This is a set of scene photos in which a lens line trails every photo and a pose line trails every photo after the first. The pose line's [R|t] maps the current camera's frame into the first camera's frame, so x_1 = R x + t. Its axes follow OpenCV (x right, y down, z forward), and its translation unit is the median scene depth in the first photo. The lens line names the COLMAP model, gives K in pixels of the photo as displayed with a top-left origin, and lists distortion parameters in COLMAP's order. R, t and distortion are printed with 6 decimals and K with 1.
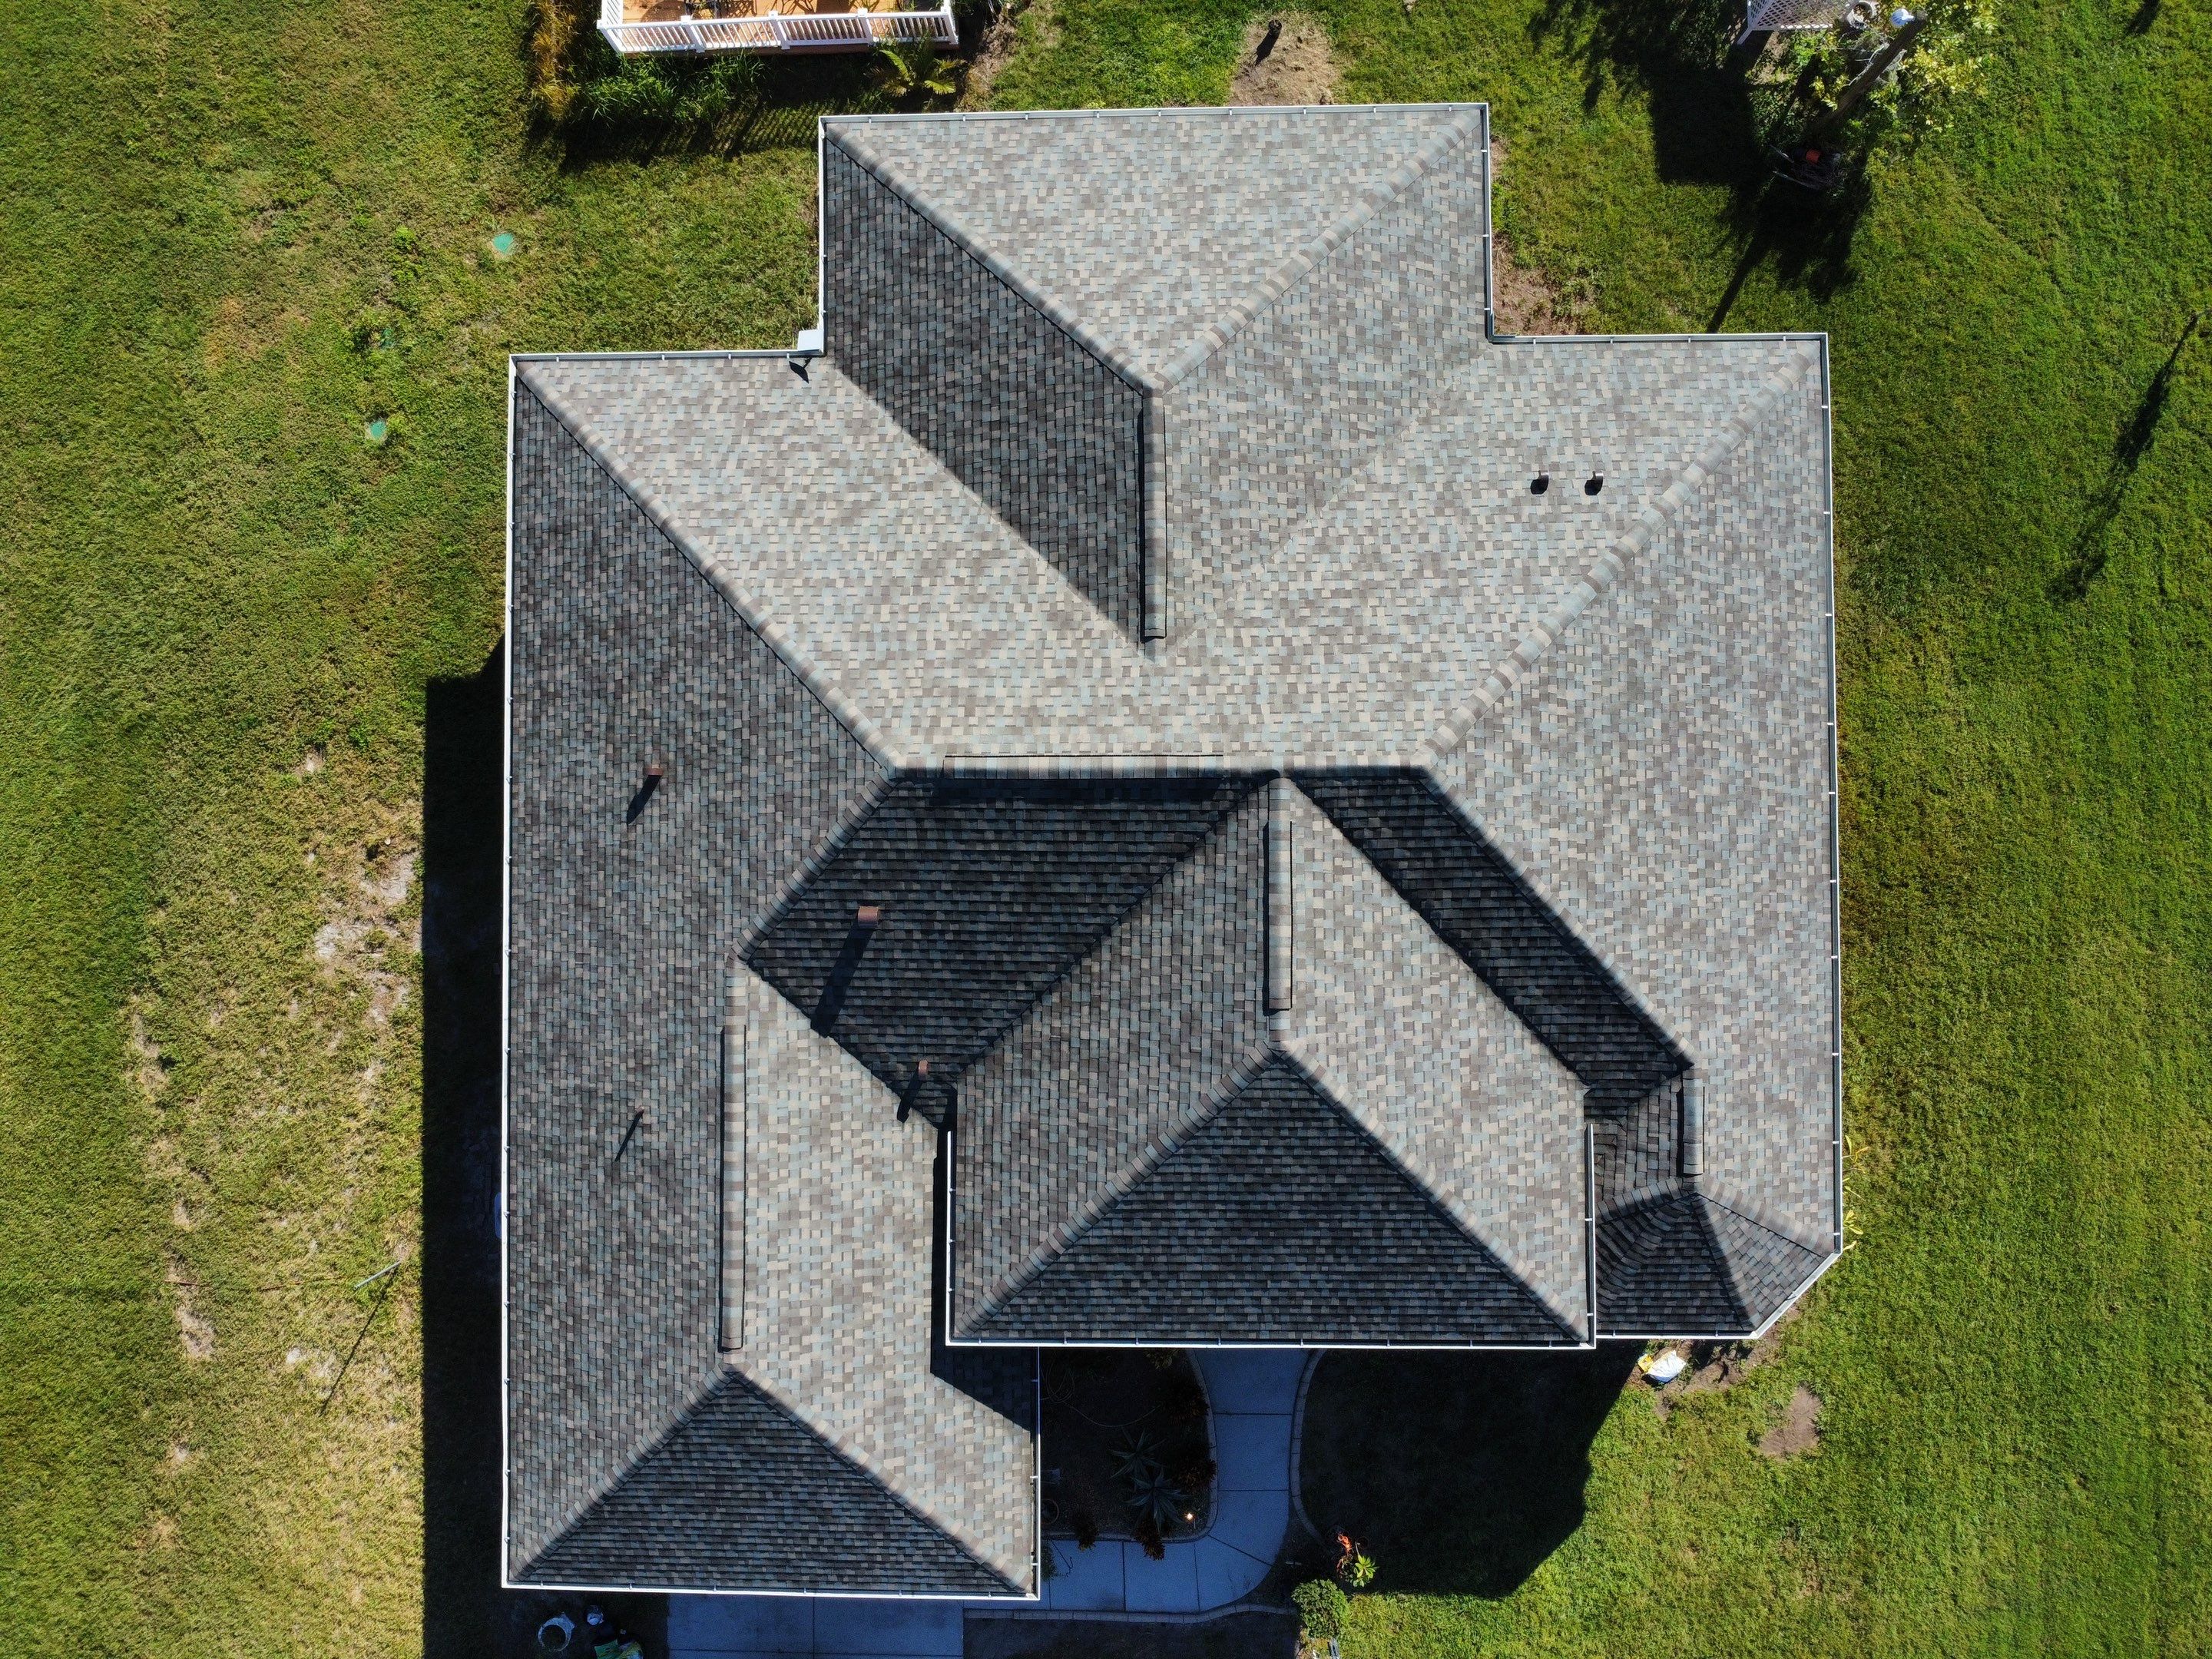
lens RADIAL K [[1602.8, 0, 1094.5], [0, 1602.8, 819.4], [0, 0, 1]] dist [-0.013720, -0.033415]
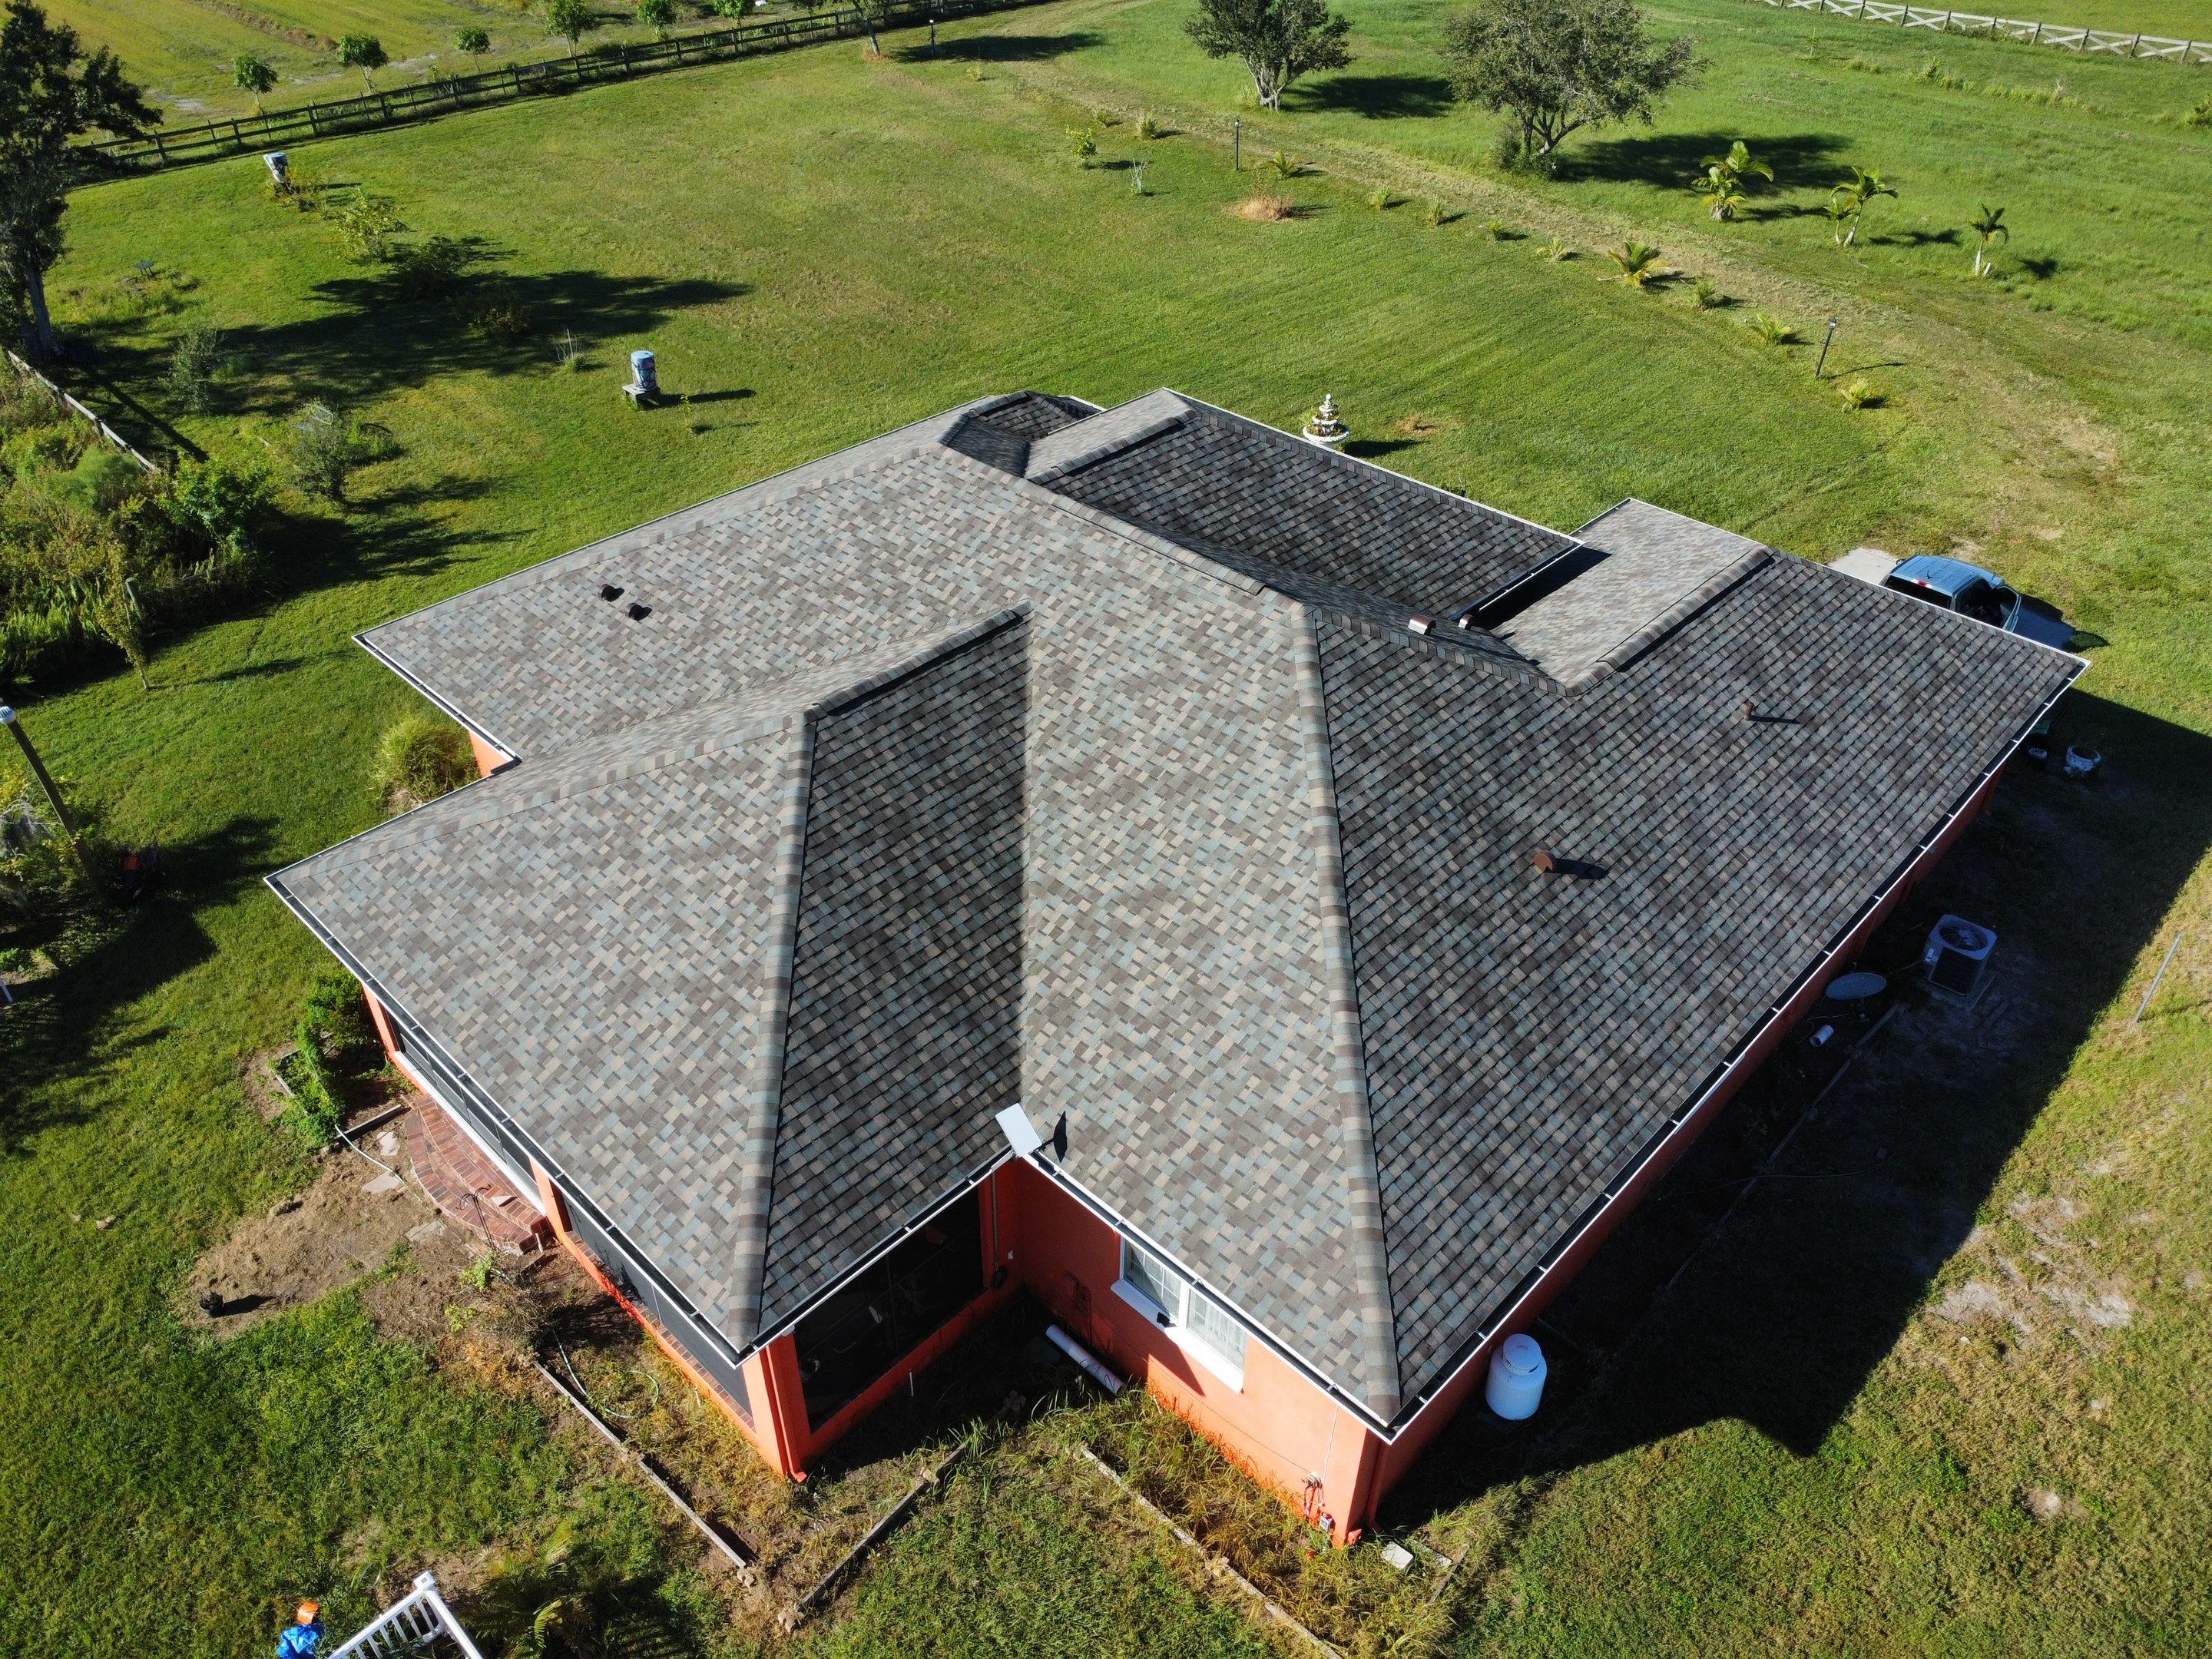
lens RADIAL K [[1602.8, 0, 1094.5], [0, 1602.8, 819.4], [0, 0, 1]] dist [-0.013720, -0.033415]
pose [[-0.716158, -0.392402, 0.577182, -0.584910], [0.697937, -0.404211, 0.591183, -0.674702], [0.001321, 0.826217, 0.563351, 0.534102]]
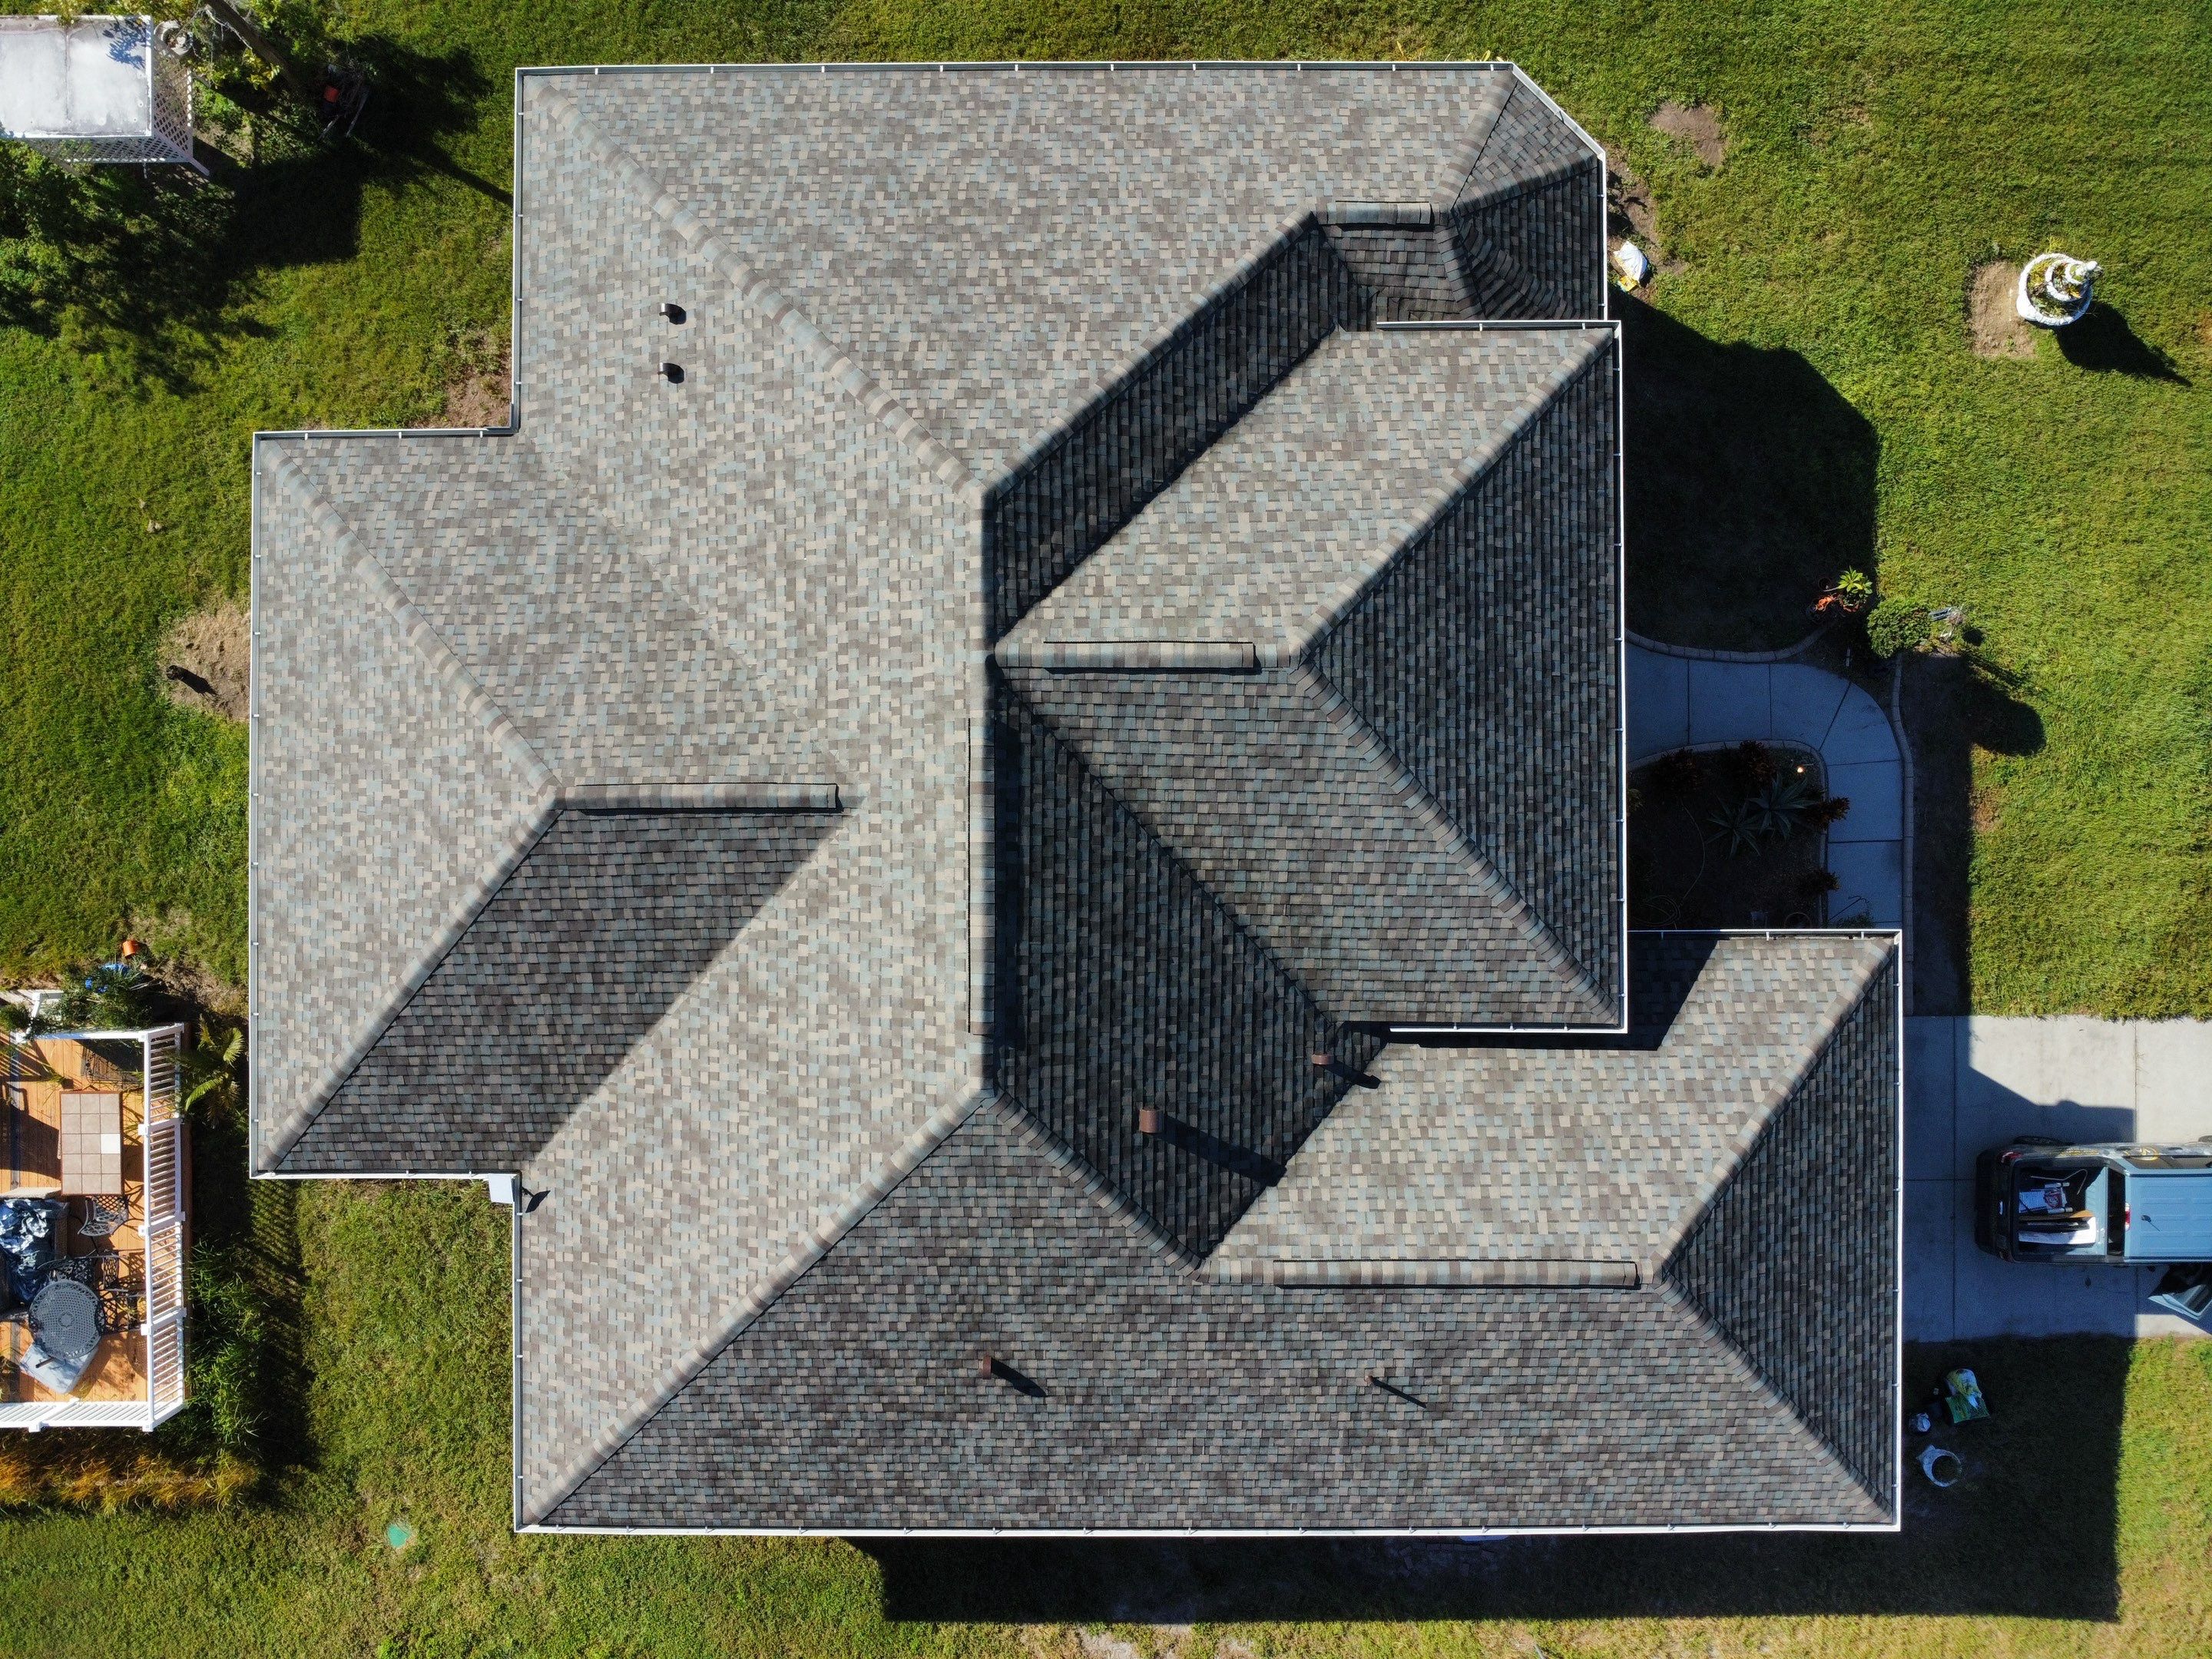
lens RADIAL K [[1602.8, 0, 1094.5], [0, 1602.8, 819.4], [0, 0, 1]] dist [-0.013720, -0.033415]
pose [[0.000996, -0.998716, 0.050655, -0.019237], [0.999714, 0.002206, 0.023833, 0.007861], [-0.023914, 0.050616, 0.998432, 0.105640]]
